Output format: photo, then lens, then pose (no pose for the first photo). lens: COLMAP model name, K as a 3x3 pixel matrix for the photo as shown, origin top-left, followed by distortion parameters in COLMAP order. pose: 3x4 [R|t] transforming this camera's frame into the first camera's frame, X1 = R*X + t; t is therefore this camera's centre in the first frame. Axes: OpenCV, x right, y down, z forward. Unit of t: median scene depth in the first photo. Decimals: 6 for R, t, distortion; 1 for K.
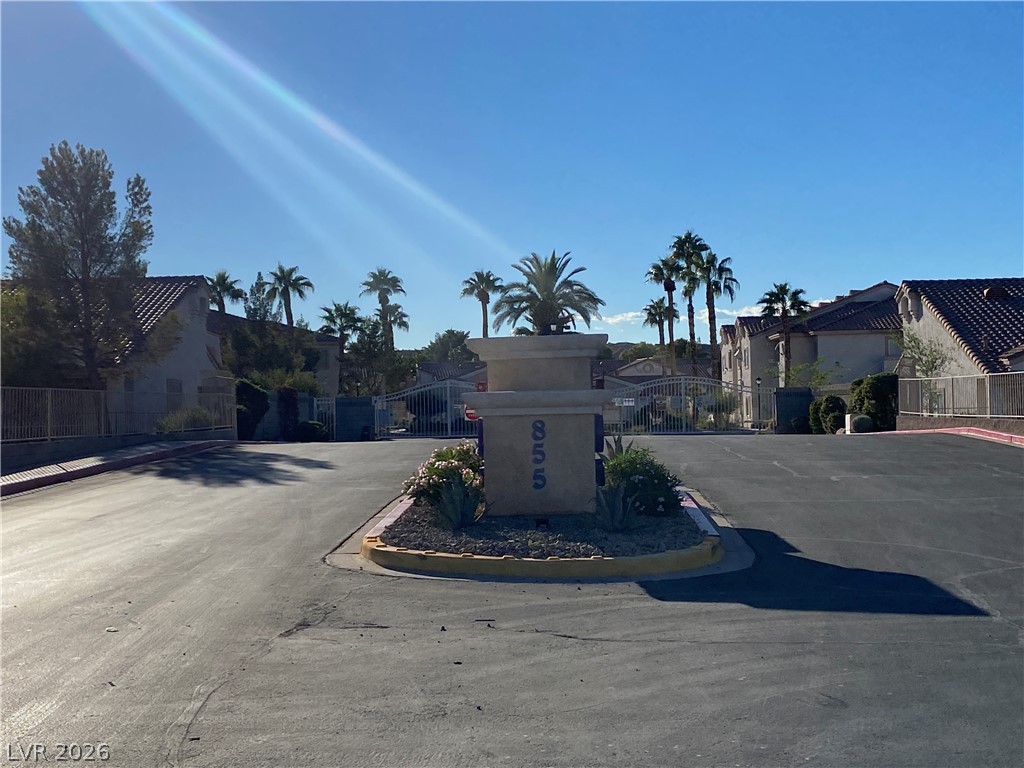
lens RADIAL K [[1421.7, 0, 512.0], [0, 1421.7, 384.0], [0, 0, 1]] dist [0.144530, -0.044613]
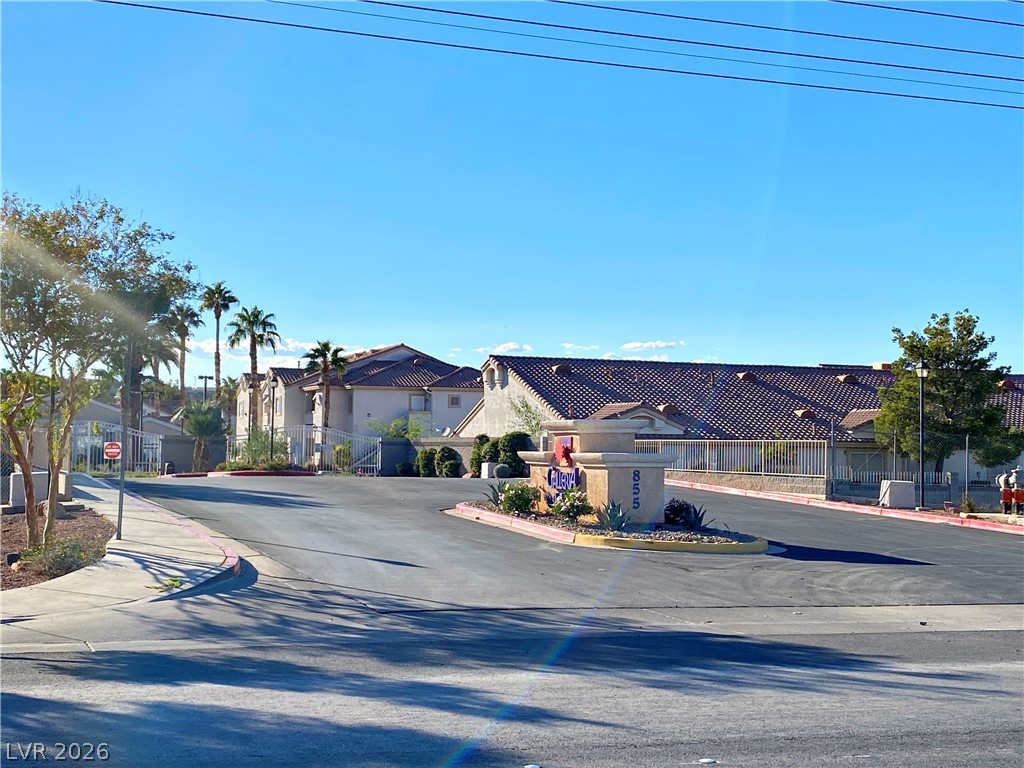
lens RADIAL K [[1421.7, 0, 512.0], [0, 1421.7, 384.0], [0, 0, 1]] dist [0.144530, -0.044613]
pose [[0.919339, 0.050128, 0.390259, -0.263364], [-0.038578, 0.998556, -0.037383, -0.002922], [-0.391570, 0.019312, 0.919946, -0.181908]]
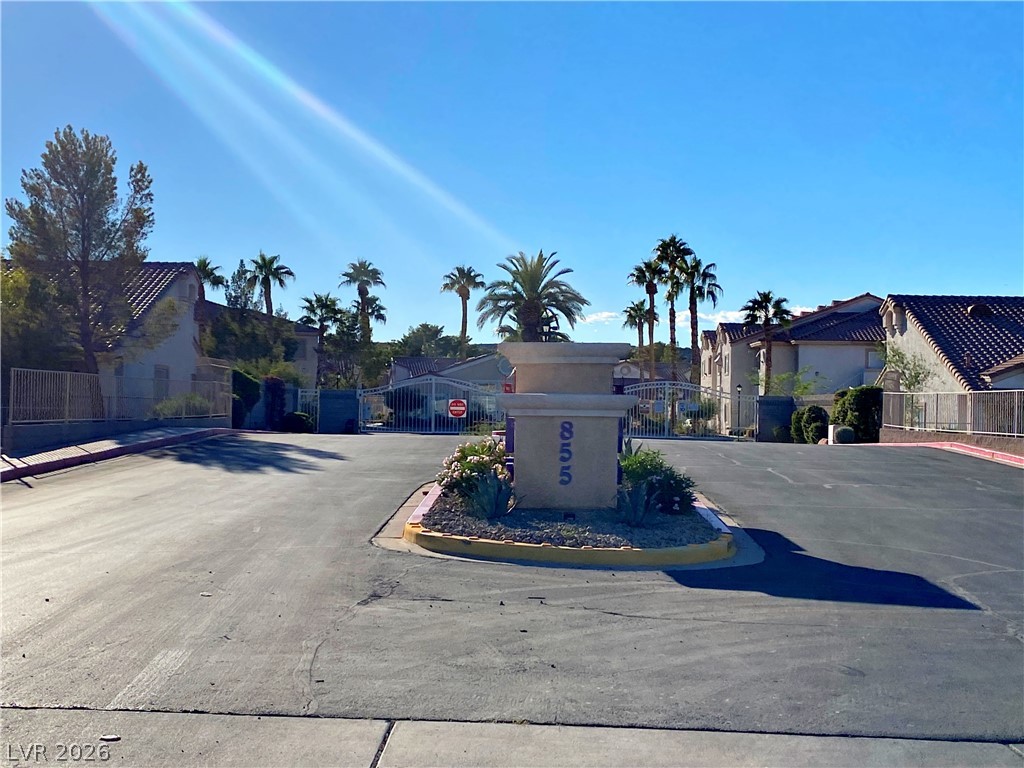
lens RADIAL K [[1448.9, 0, 512.0], [0, 1448.9, 384.0], [0, 0, 1]] dist [0.145816, 0.003622]
pose [[0.999106, 0.037236, 0.020012, -0.014822], [-0.037270, 0.999304, 0.001306, -0.000922], [-0.019950, -0.002051, 0.999799, -0.032382]]
